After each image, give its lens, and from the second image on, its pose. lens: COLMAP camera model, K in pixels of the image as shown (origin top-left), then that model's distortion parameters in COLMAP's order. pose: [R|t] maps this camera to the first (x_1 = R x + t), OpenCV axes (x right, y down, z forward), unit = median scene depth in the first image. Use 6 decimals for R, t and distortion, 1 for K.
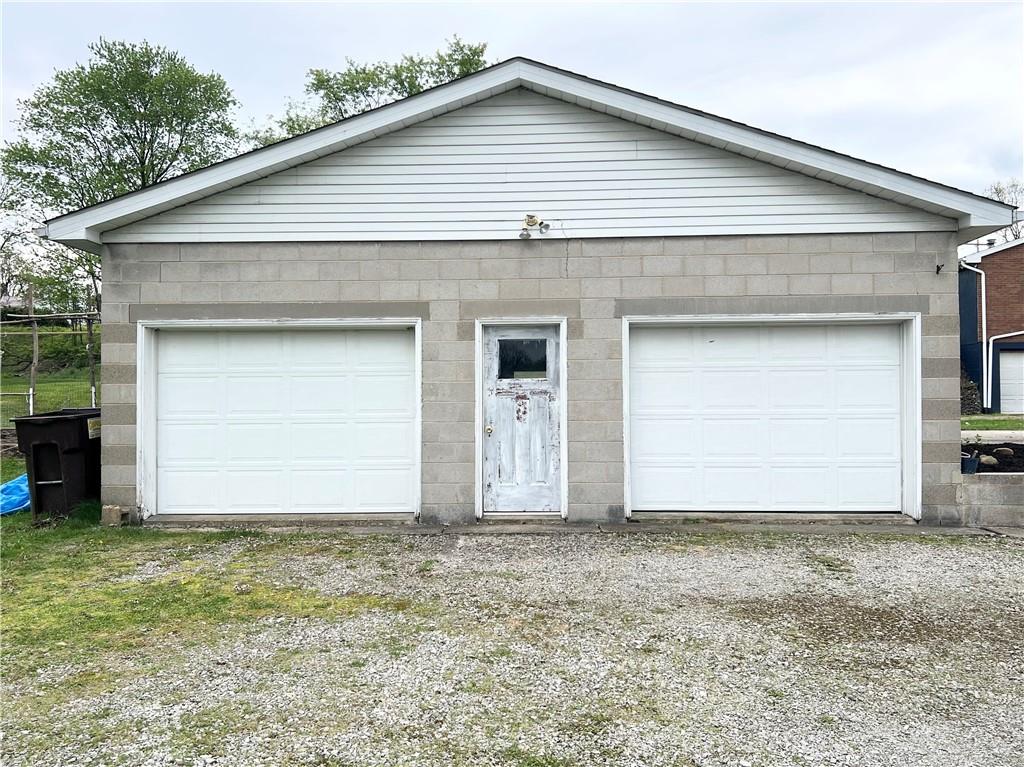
lens RADIAL K [[781.1, 0, 512.2], [0, 781.1, 388.6], [0, 0, 1]] dist [0.057994, -0.048440]
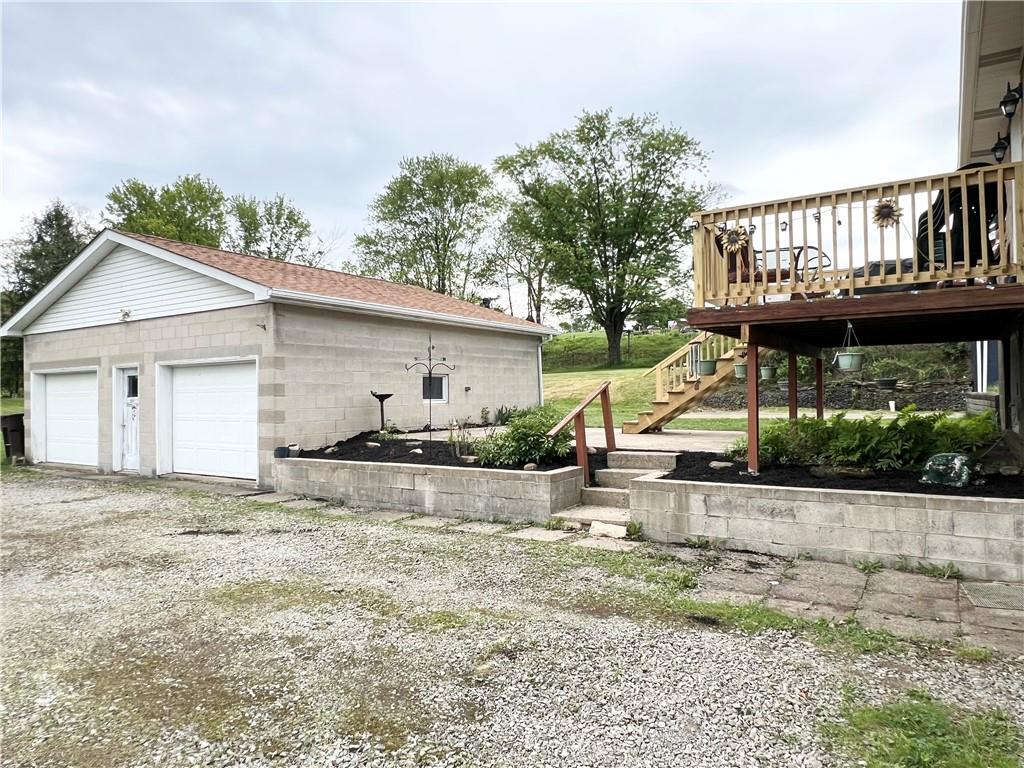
lens RADIAL K [[664.2, 0, 512.5], [0, 664.2, 382.3], [0, 0, 1]] dist [-0.000090, -0.000995]
pose [[0.862460, -0.013915, -0.505935, 1.593685], [0.011846, 0.999903, -0.007308, -0.025460], [0.505987, 0.000310, 0.862541, 0.108119]]
